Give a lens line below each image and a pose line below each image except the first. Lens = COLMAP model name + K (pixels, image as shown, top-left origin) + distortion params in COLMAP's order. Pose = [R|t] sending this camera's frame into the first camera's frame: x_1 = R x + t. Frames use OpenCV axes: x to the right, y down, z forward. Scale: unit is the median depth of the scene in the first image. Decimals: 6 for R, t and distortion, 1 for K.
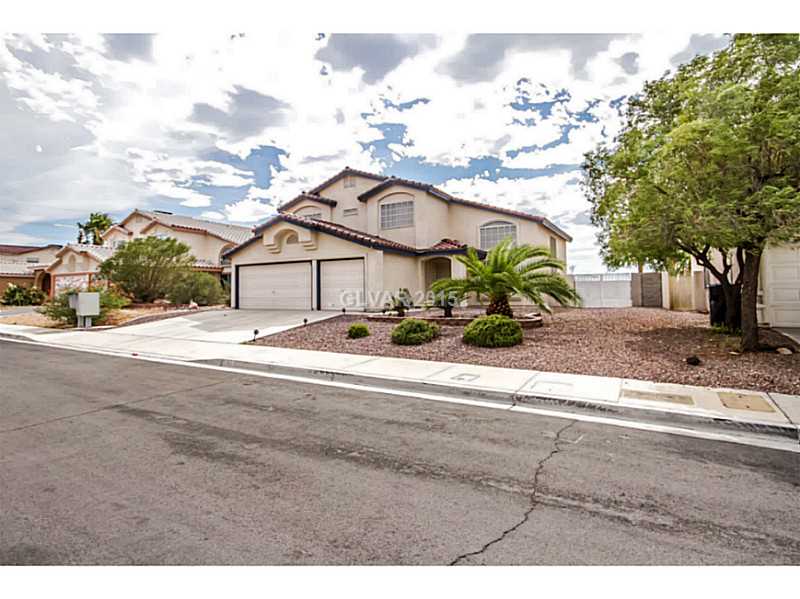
lens RADIAL K [[399.7, 0, 400.0], [0, 399.7, 299.5], [0, 0, 1]] dist [-0.002262, -0.000294]
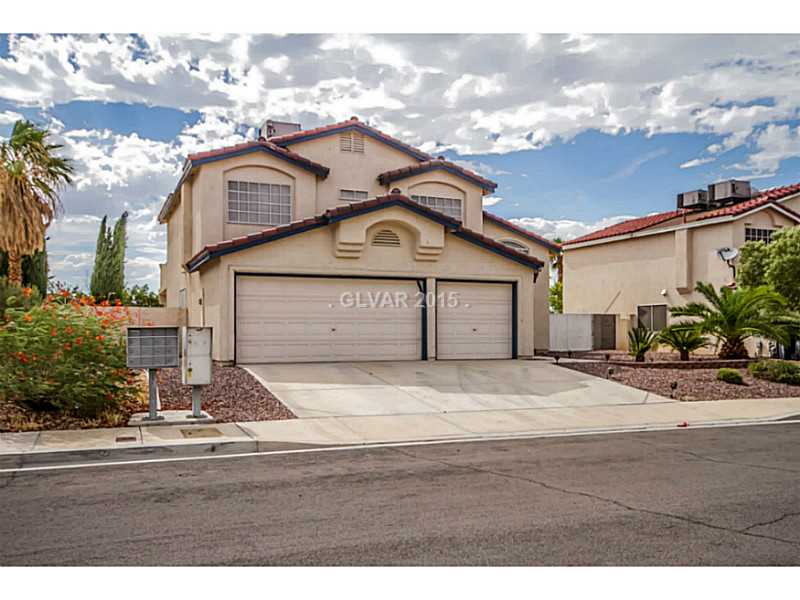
lens RADIAL K [[732.3, 0, 420.3], [0, 732.3, 330.1], [0, 0, 1]] dist [0.006451, 0.012662]
pose [[0.581235, 0.015961, 0.813579, -0.965543], [0.014618, 0.999441, -0.030050, 0.010475], [-0.813604, 0.029359, 0.580677, 0.323242]]
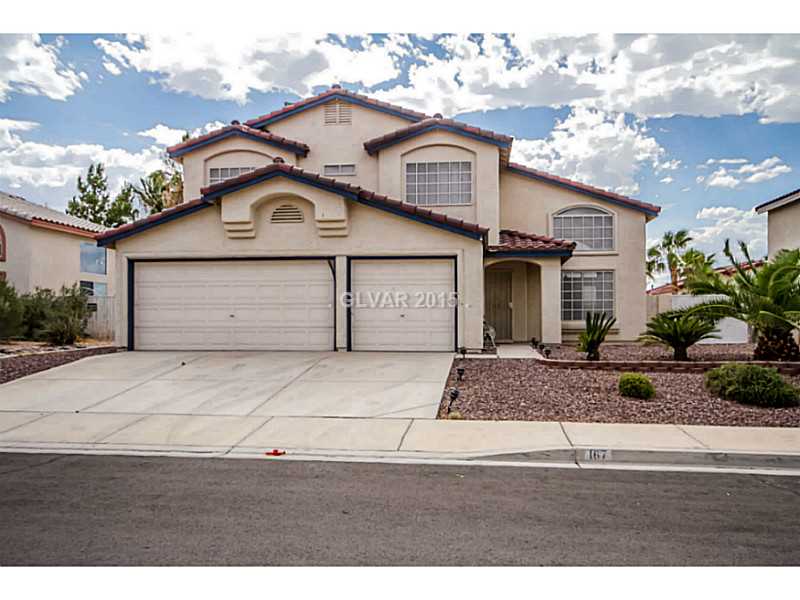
lens RADIAL K [[716.9, 0, 400.0], [0, 716.9, 300.0], [0, 0, 1]] dist [0.037825, 0.000013]
pose [[0.918545, 0.023392, 0.394624, -0.441291], [-0.000805, 0.998356, -0.057304, 0.009809], [-0.395316, 0.052319, 0.917054, 0.100670]]
